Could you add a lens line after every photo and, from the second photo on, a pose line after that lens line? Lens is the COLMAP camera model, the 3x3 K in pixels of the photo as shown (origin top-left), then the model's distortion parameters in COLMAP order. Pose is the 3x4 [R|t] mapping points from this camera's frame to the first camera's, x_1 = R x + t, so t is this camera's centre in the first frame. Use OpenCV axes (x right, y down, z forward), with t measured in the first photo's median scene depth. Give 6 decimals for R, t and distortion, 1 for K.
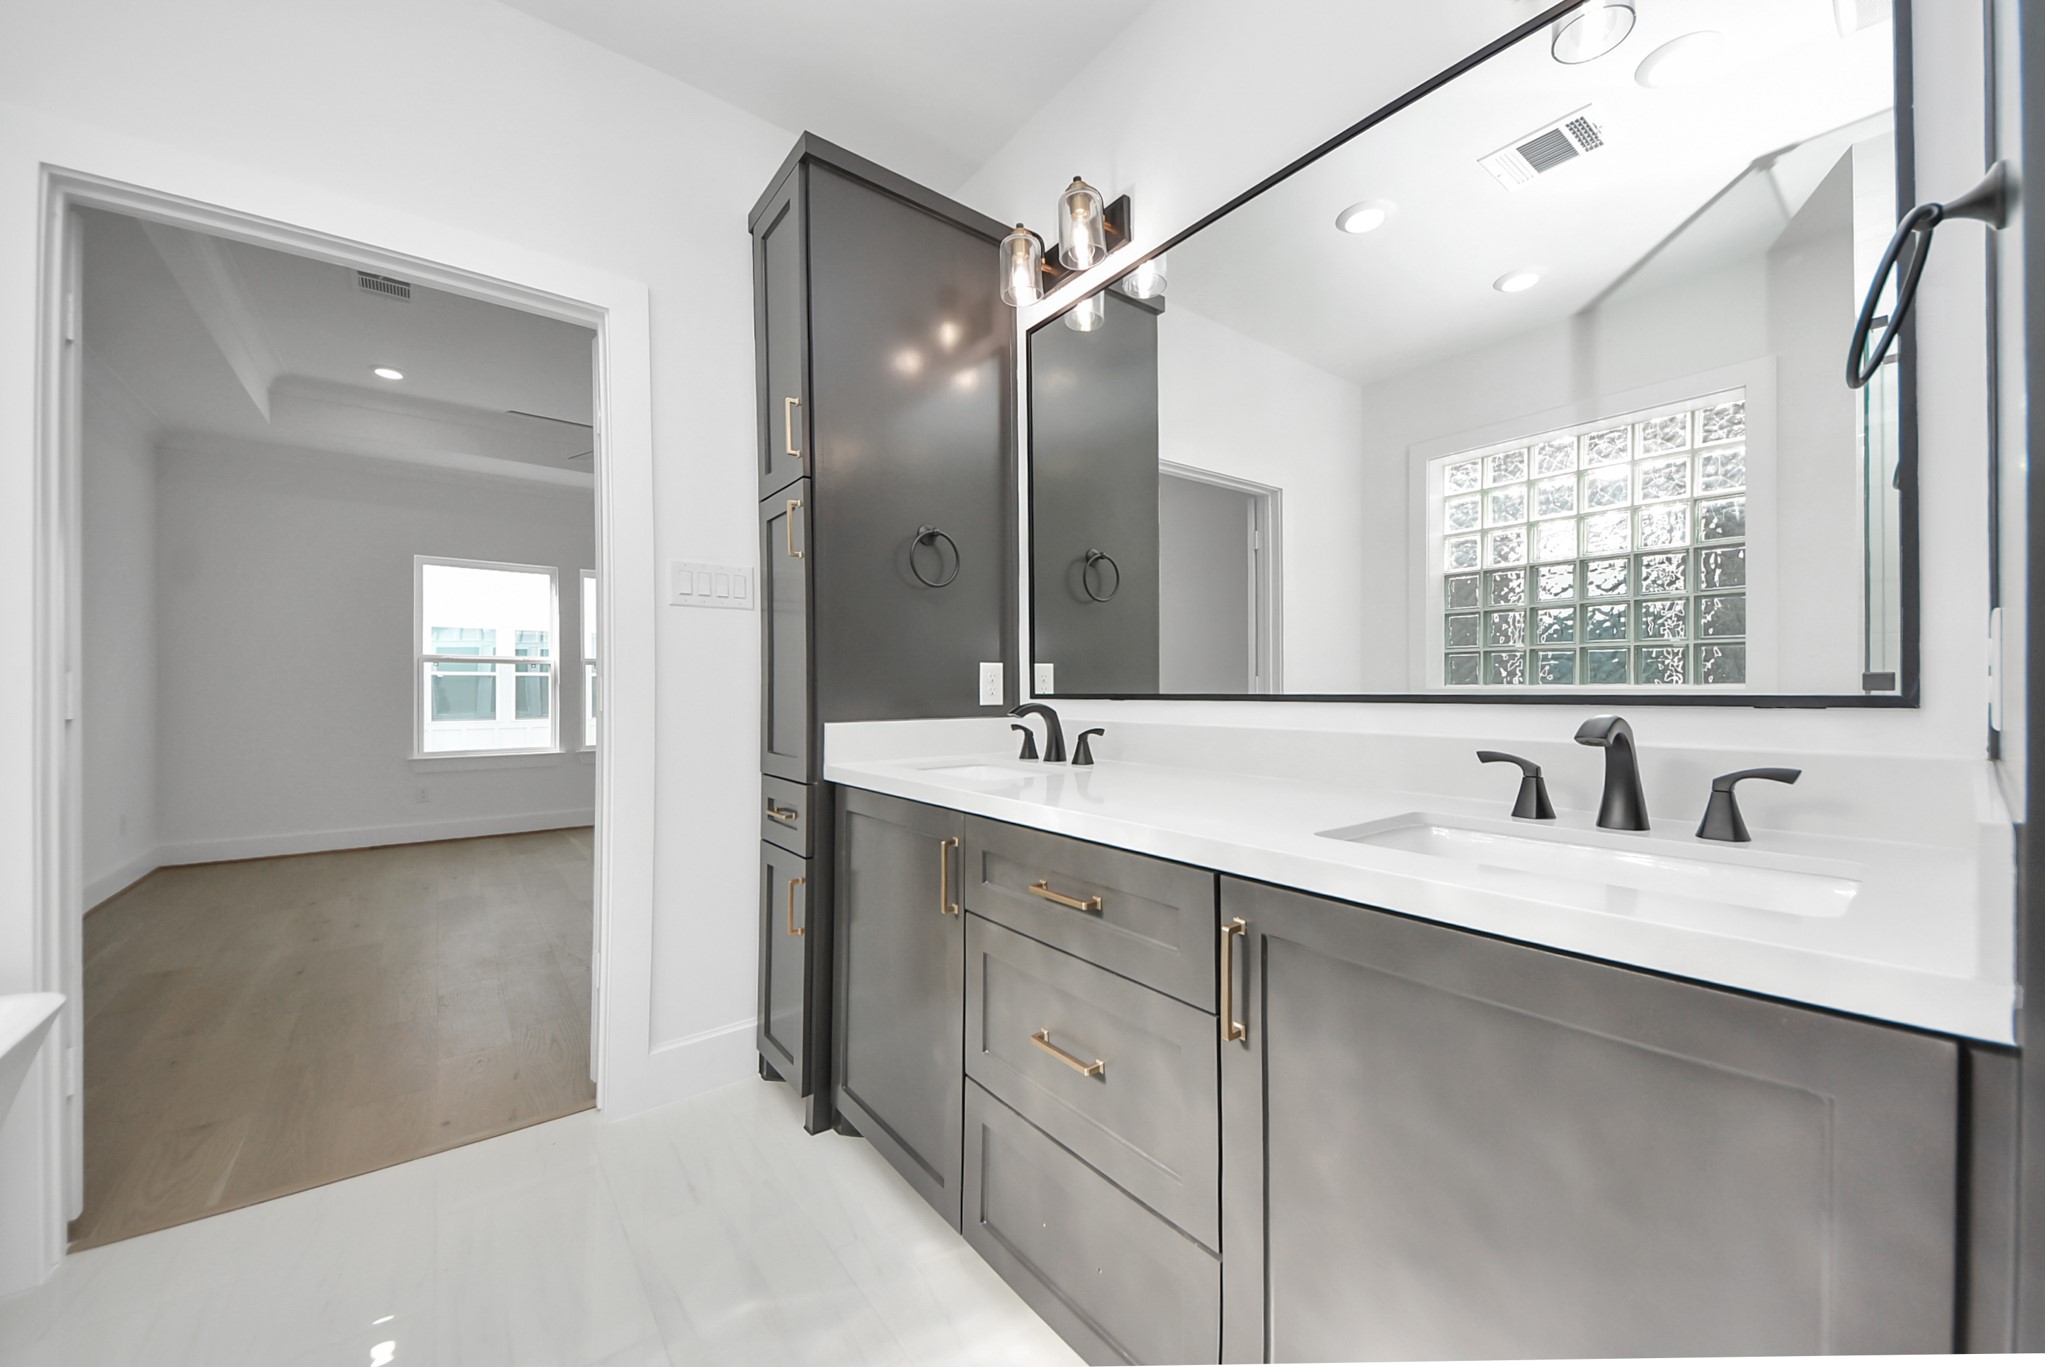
lens RADIAL K [[736.0, 0, 1024.1], [0, 736.0, 689.3], [0, 0, 1]] dist [0.002561, -0.006015]
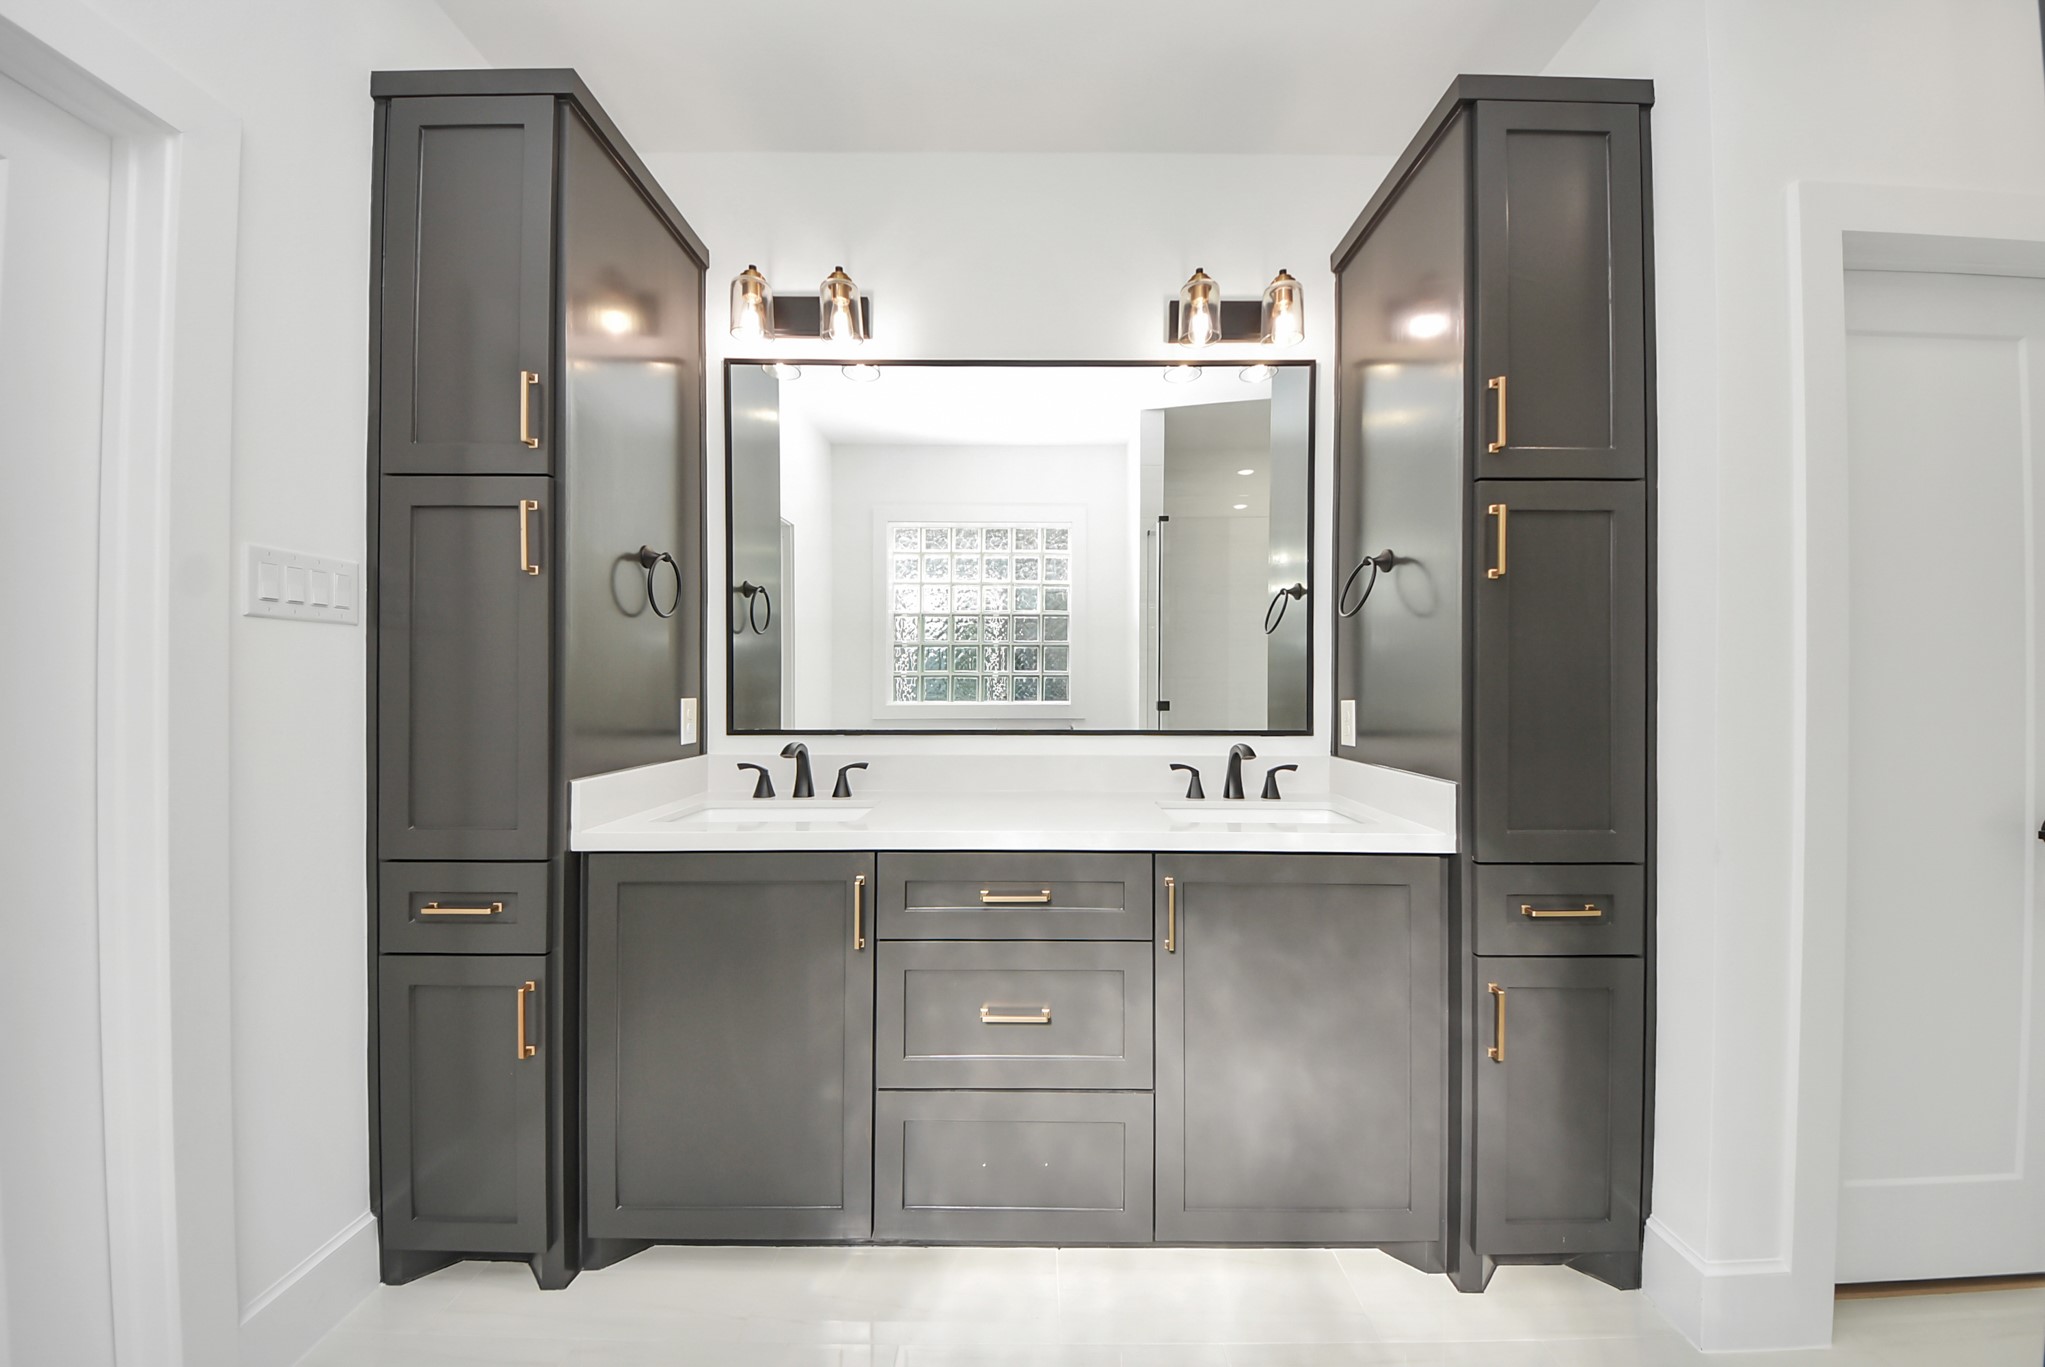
lens RADIAL K [[736.0, 0, 1024.1], [0, 736.0, 689.3], [0, 0, 1]] dist [0.002561, -0.006015]
pose [[0.627950, 0.003636, 0.778245, -0.550166], [0.000313, 0.999988, -0.004925, -0.048327], [-0.778253, 0.003336, 0.627942, 0.089910]]
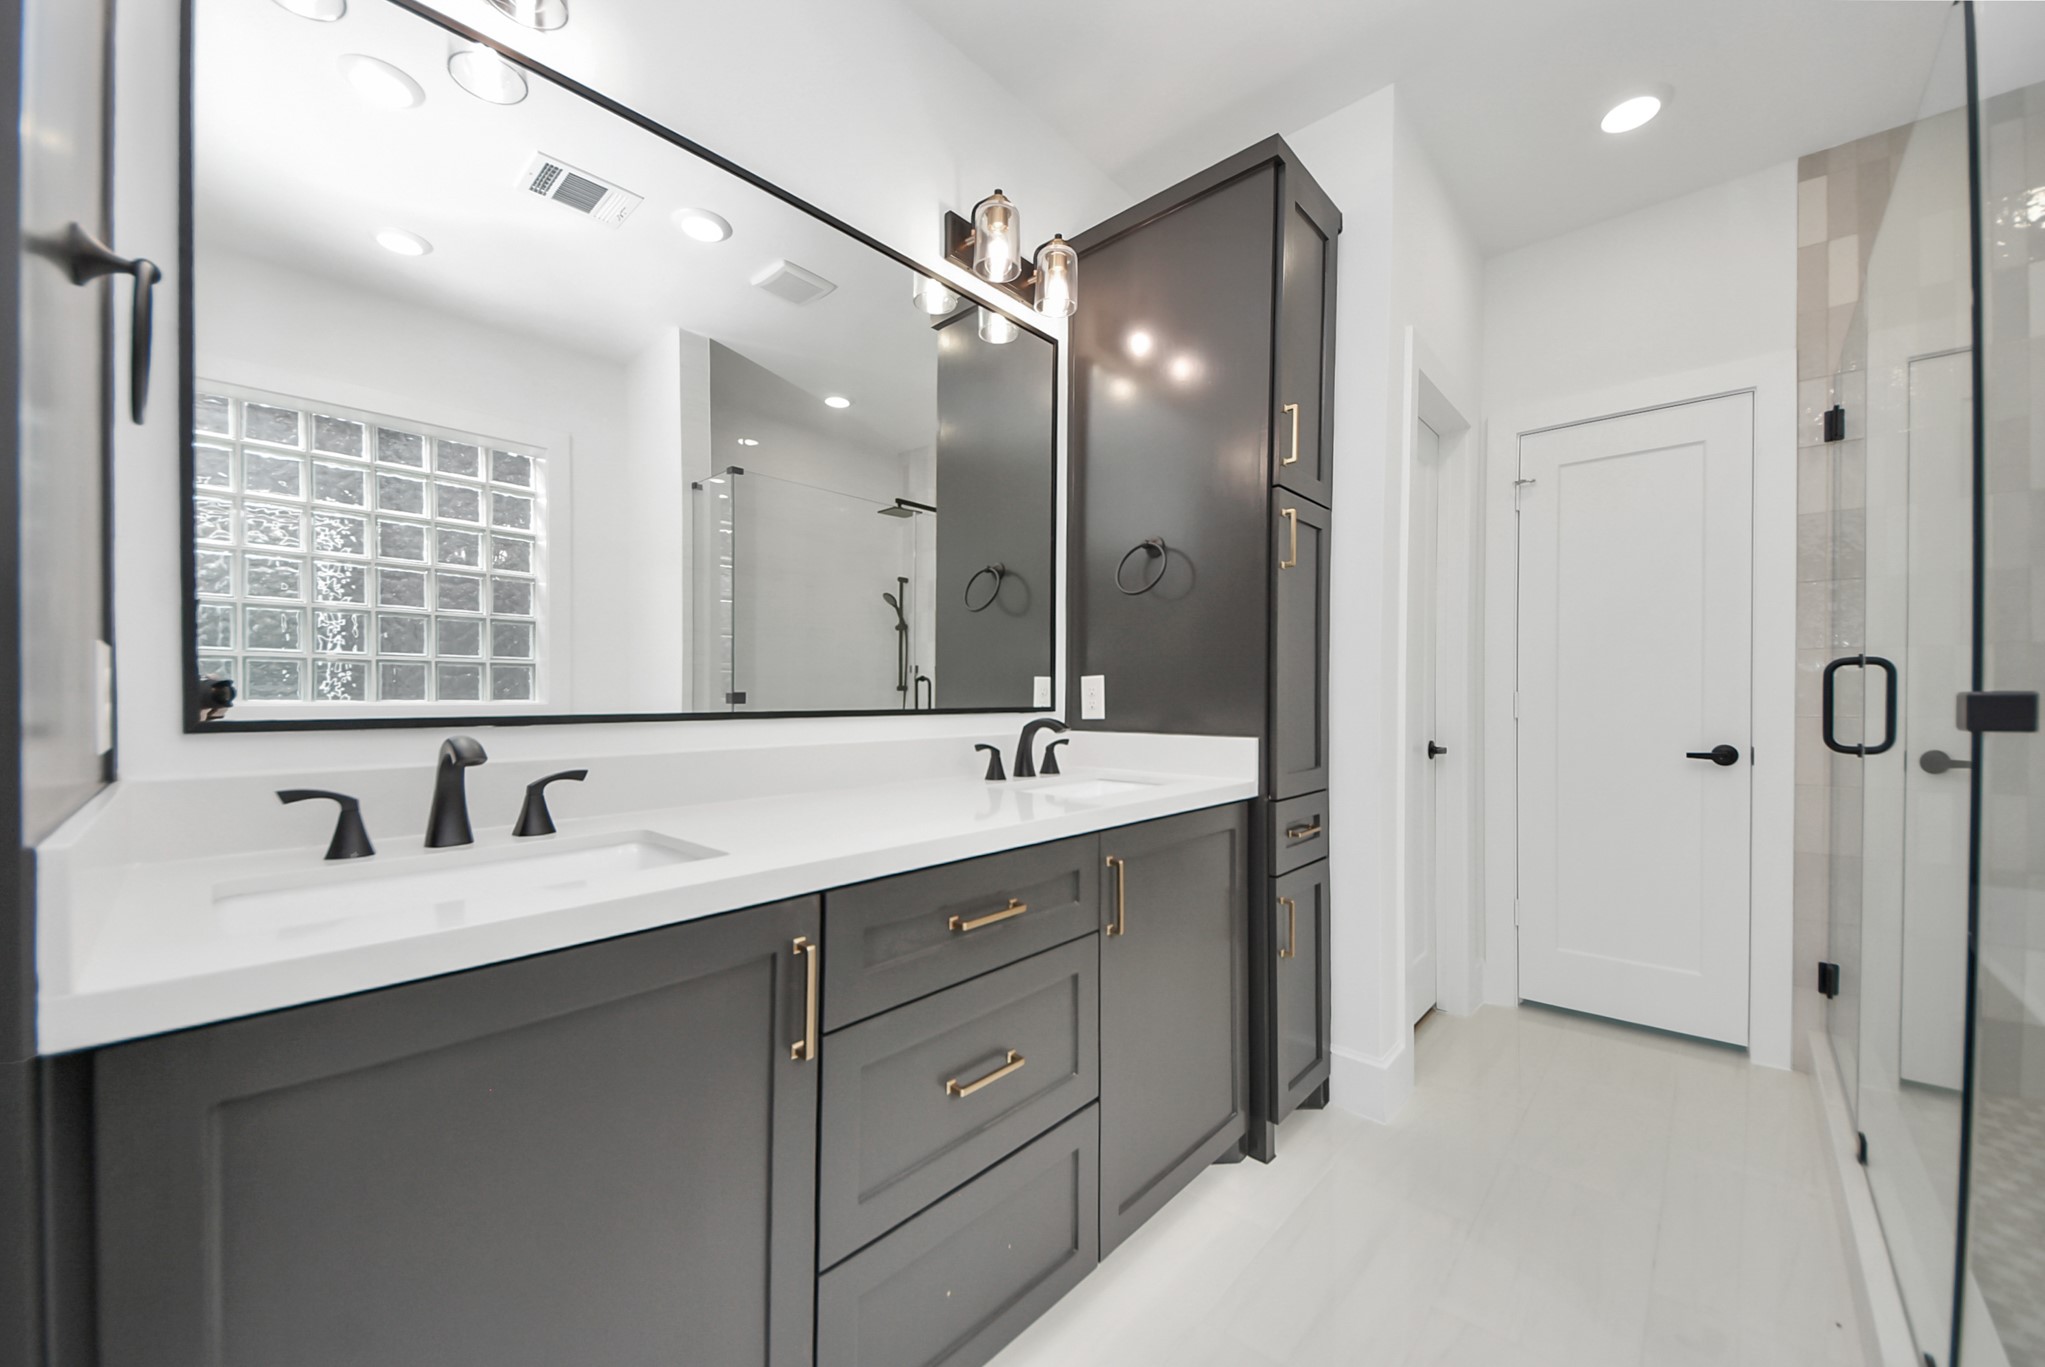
lens RADIAL K [[751.5, 0, 1028.1], [0, 751.5, 707.1], [0, 0, 1]] dist [0.022445, 0.000010]
pose [[-0.166979, -0.006001, 0.985942, -0.545680], [0.009150, 0.999929, 0.007636, -0.002732], [-0.985918, 0.010296, -0.166912, 0.648667]]
